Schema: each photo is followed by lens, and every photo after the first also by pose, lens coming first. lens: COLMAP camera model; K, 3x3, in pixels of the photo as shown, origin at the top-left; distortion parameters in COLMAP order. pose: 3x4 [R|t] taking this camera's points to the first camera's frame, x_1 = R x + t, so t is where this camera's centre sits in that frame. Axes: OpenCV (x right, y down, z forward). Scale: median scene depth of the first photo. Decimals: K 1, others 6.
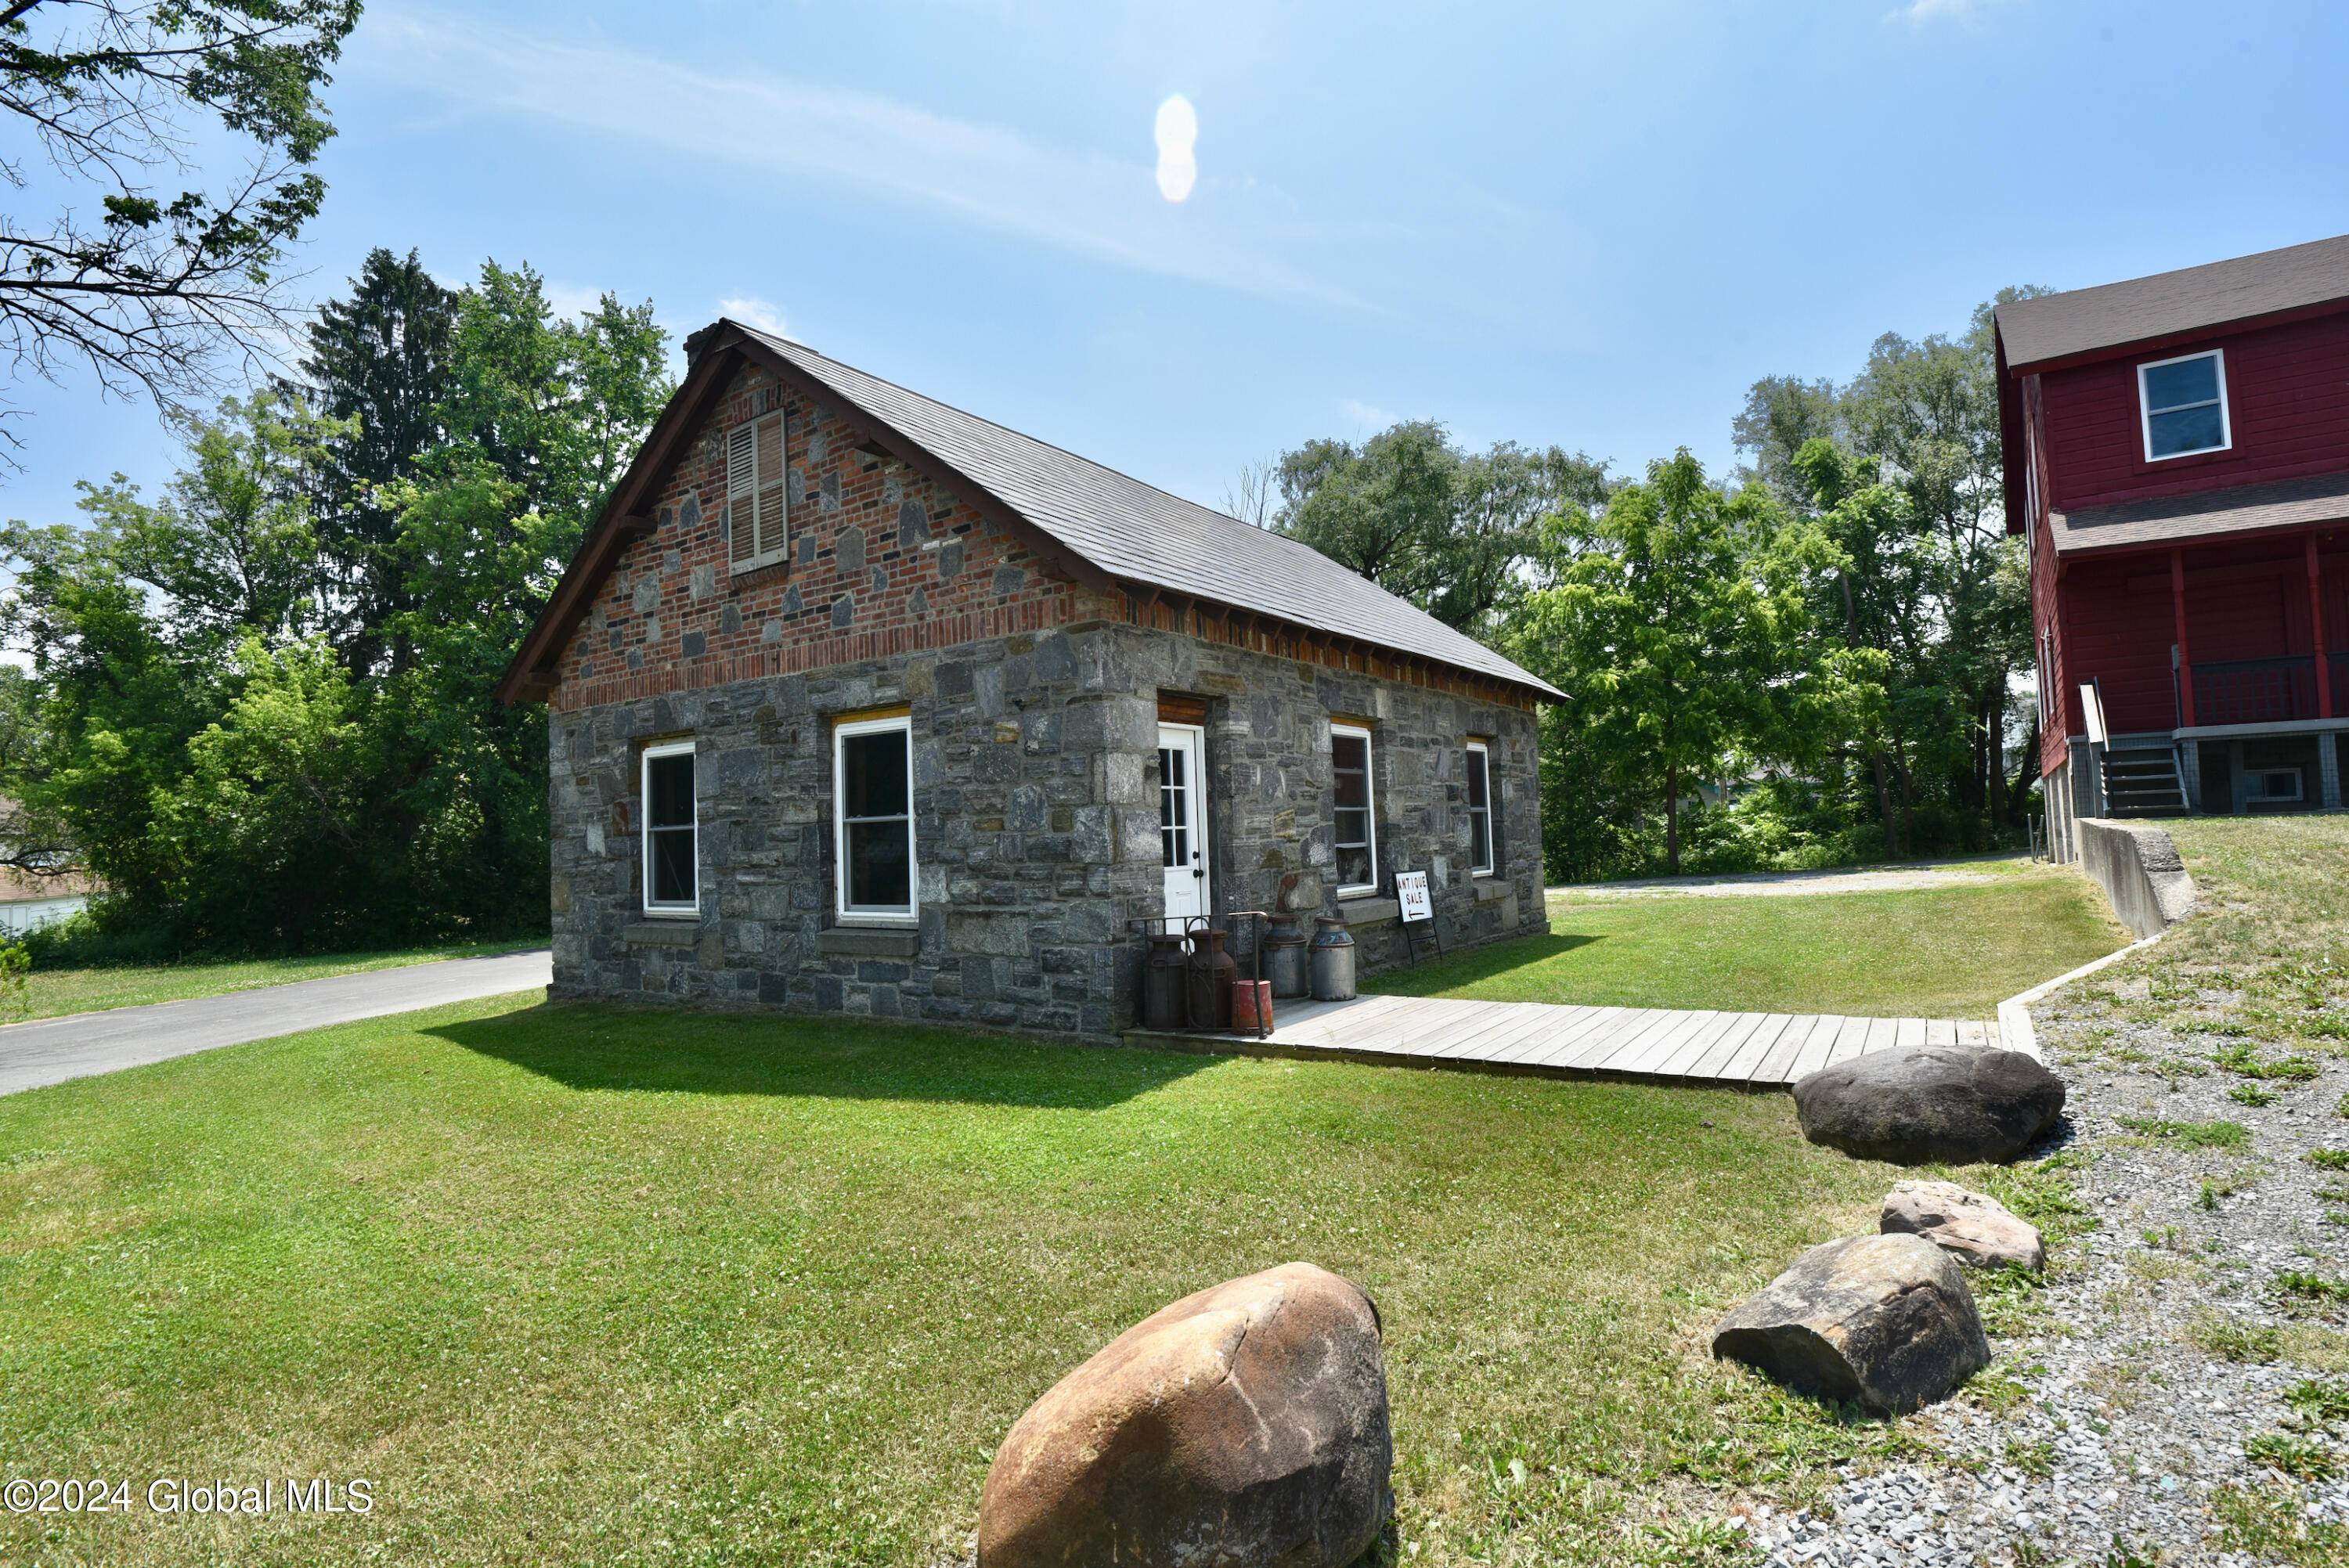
lens RADIAL K [[1108.9, 0, 1186.6], [0, 1108.9, 784.6], [0, 0, 1]] dist [-0.027164, -0.000731]
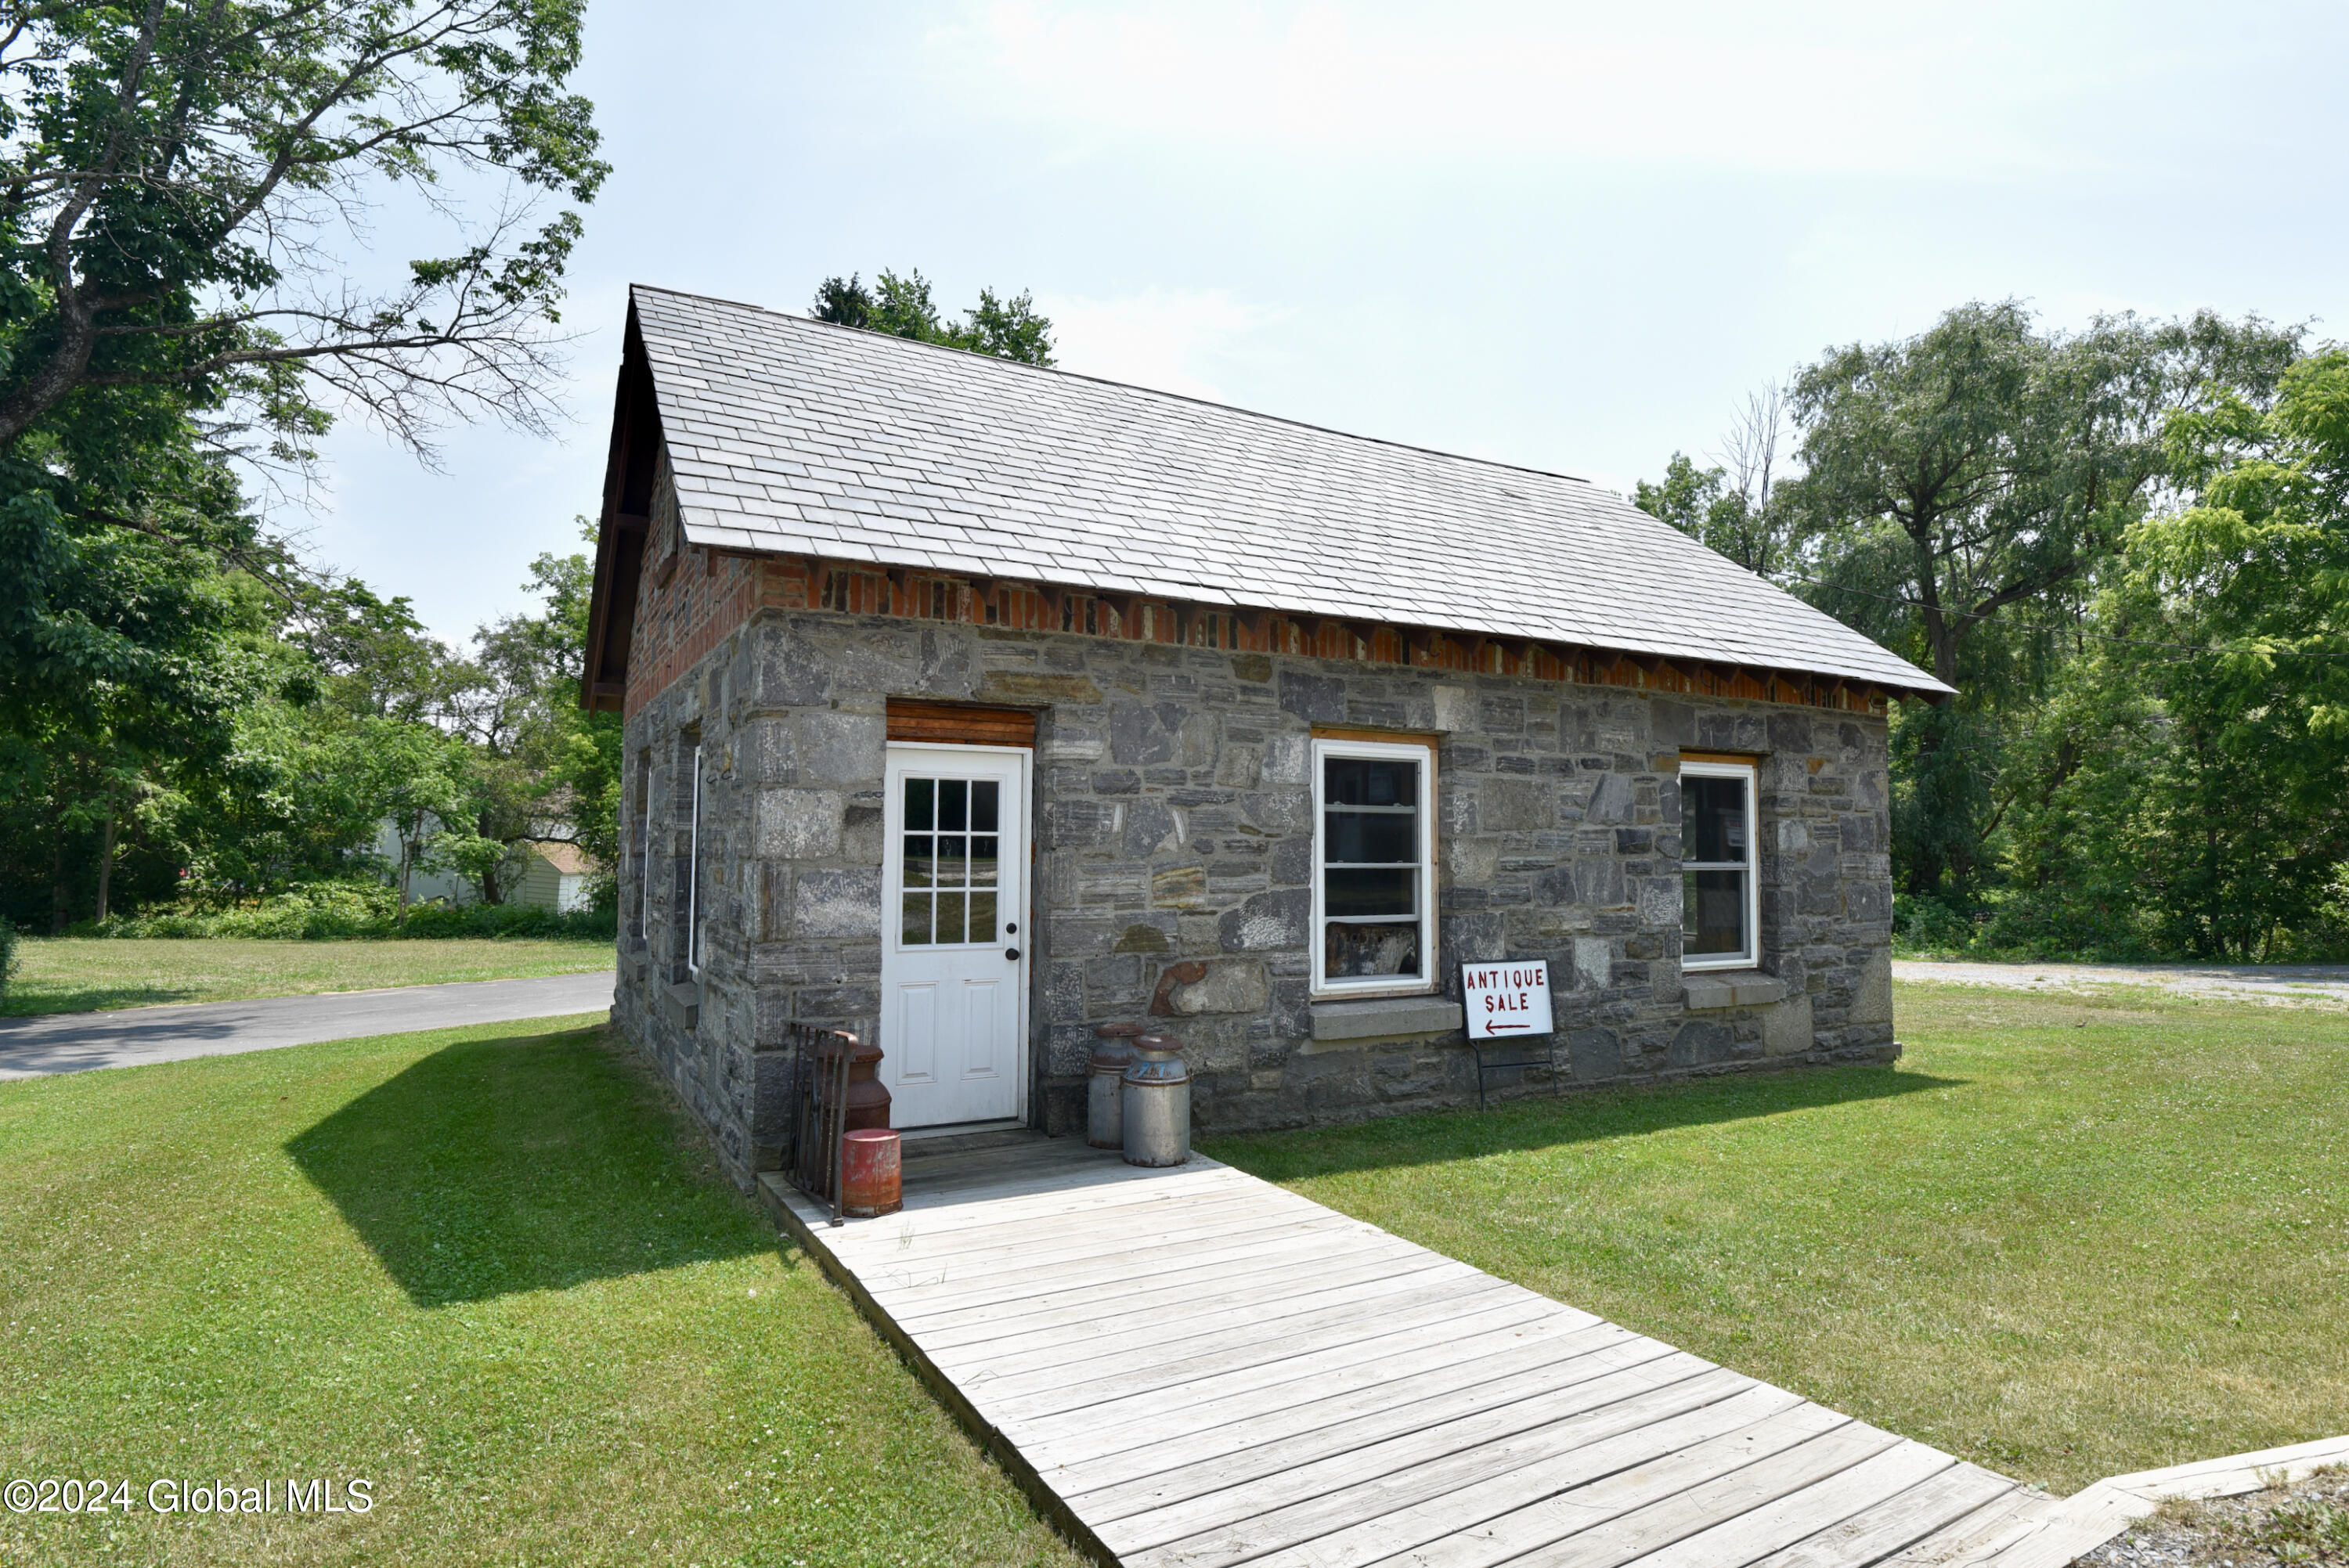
lens RADIAL K [[1232.3, 0, 1174.5], [0, 1232.3, 784.0], [0, 0, 1]] dist [-0.027103, -0.001354]
pose [[0.901393, 0.018193, -0.432620, 0.347283], [-0.019044, 0.999816, 0.002367, -0.025985], [0.432583, 0.006105, 0.901573, 0.257046]]
